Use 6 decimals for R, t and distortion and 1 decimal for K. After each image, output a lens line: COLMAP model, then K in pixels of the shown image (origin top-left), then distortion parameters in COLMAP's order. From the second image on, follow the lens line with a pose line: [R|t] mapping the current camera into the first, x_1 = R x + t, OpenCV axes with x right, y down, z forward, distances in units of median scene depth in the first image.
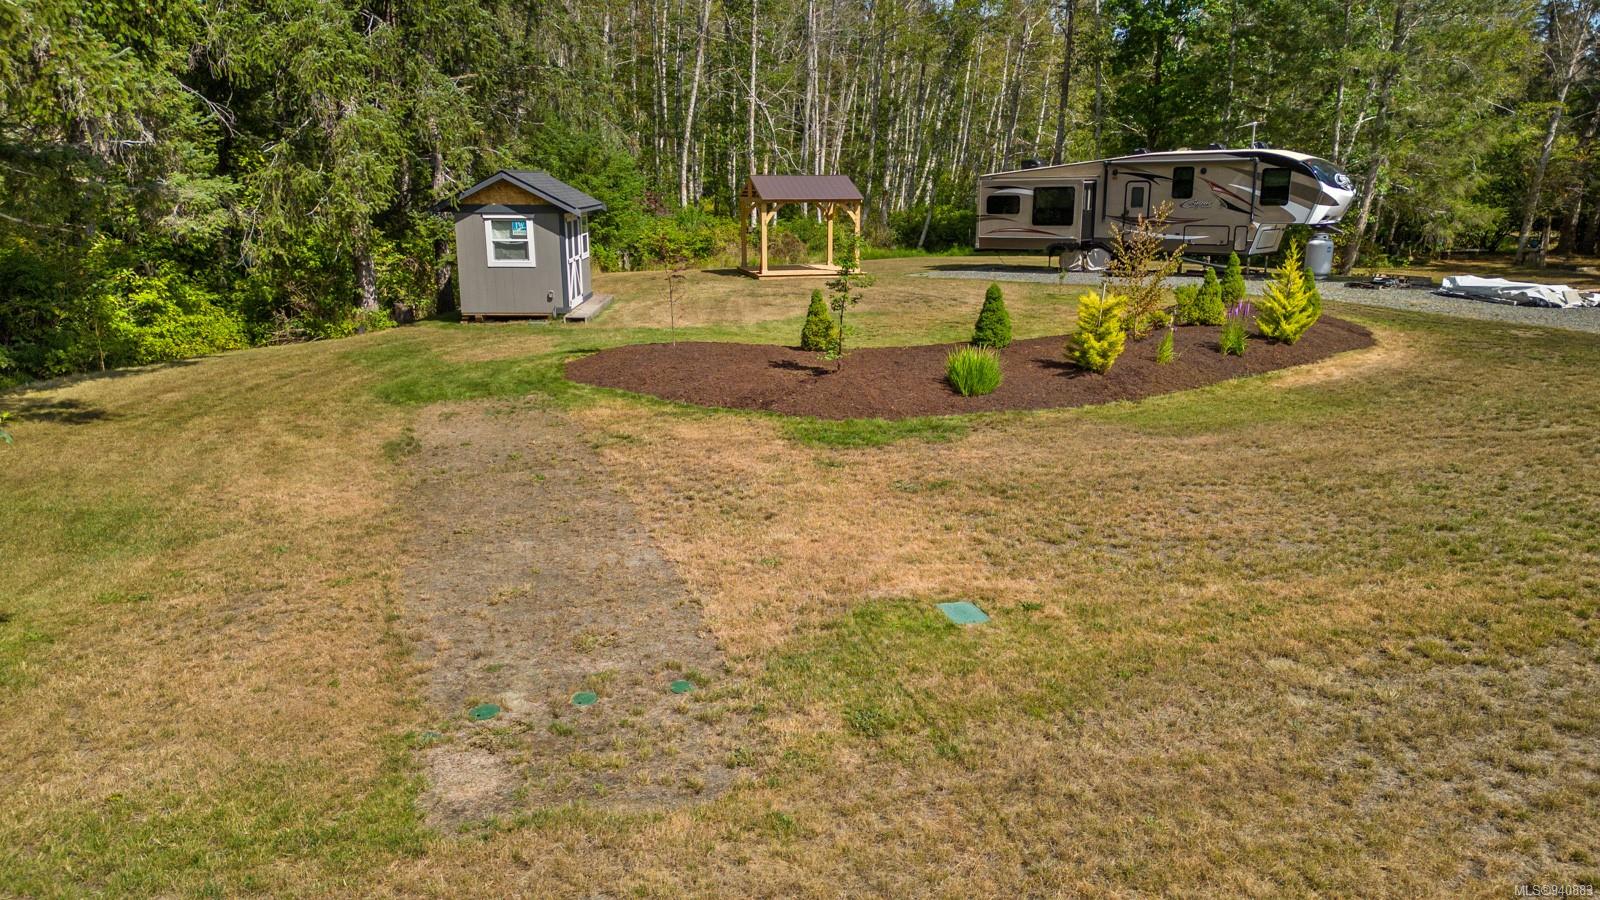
lens RADIAL K [[1118.5, 0, 800.0], [0, 1118.5, 450.0], [0, 0, 1]] dist [0.082695, -0.087429]
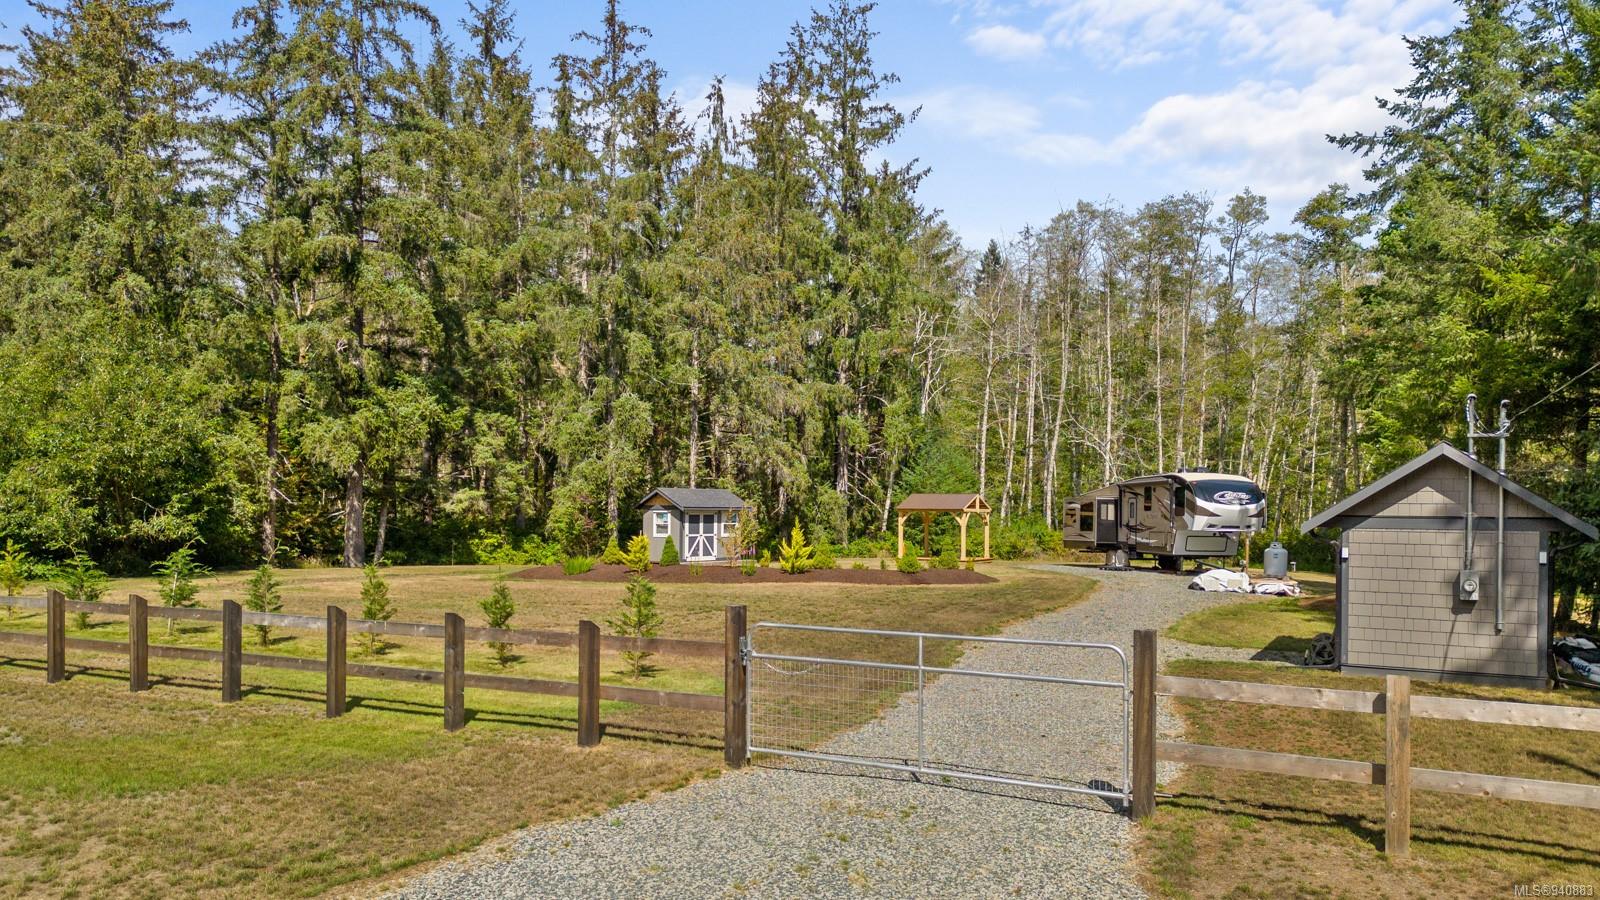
lens RADIAL K [[1140.5, 0, 769.8], [0, 1140.5, 523.4], [0, 0, 1]] dist [0.038470, -0.093433]
pose [[0.722458, 0.015284, -0.691246, 0.950184], [-0.173066, 0.971927, -0.159391, 0.070004], [0.669404, 0.234784, 0.704822, -0.184180]]
